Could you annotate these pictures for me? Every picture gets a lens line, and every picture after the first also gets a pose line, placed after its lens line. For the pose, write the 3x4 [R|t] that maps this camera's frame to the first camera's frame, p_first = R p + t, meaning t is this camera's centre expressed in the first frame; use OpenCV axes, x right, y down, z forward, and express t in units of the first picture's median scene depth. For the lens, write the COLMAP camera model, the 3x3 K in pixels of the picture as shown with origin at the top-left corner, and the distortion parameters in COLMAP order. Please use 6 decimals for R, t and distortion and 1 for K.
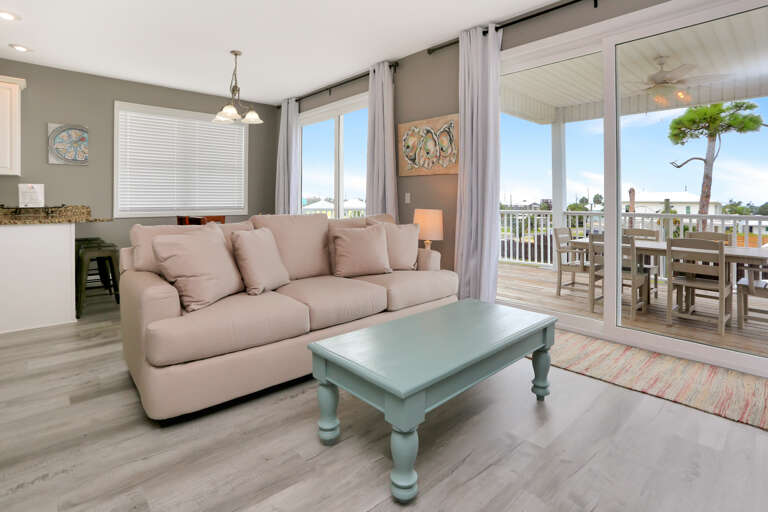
lens RADIAL K [[395.3, 0, 388.2], [0, 395.3, 194.8], [0, 0, 1]] dist [-0.061264, 0.027988]
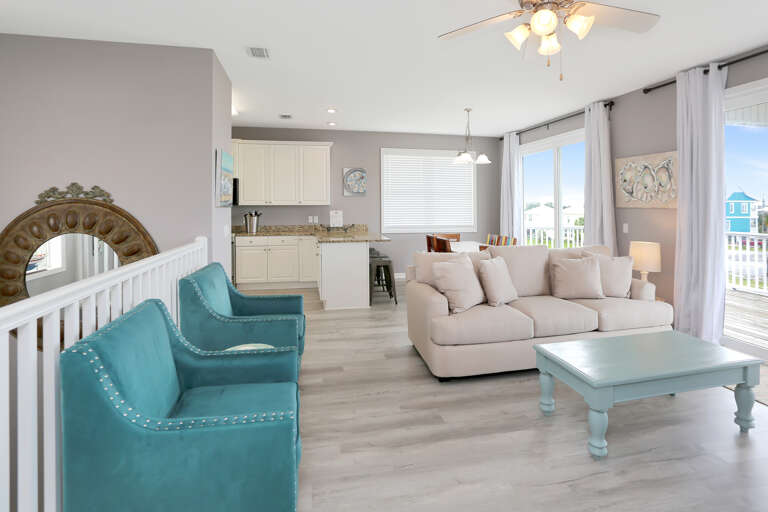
lens RADIAL K [[395.3, 0, 388.2], [0, 395.3, 194.8], [0, 0, 1]] dist [-0.061264, 0.027988]
pose [[0.857694, -0.015197, -0.513935, 0.045787], [0.010756, 0.999875, -0.011616, -0.091083], [0.514047, 0.004435, 0.857750, -0.281171]]
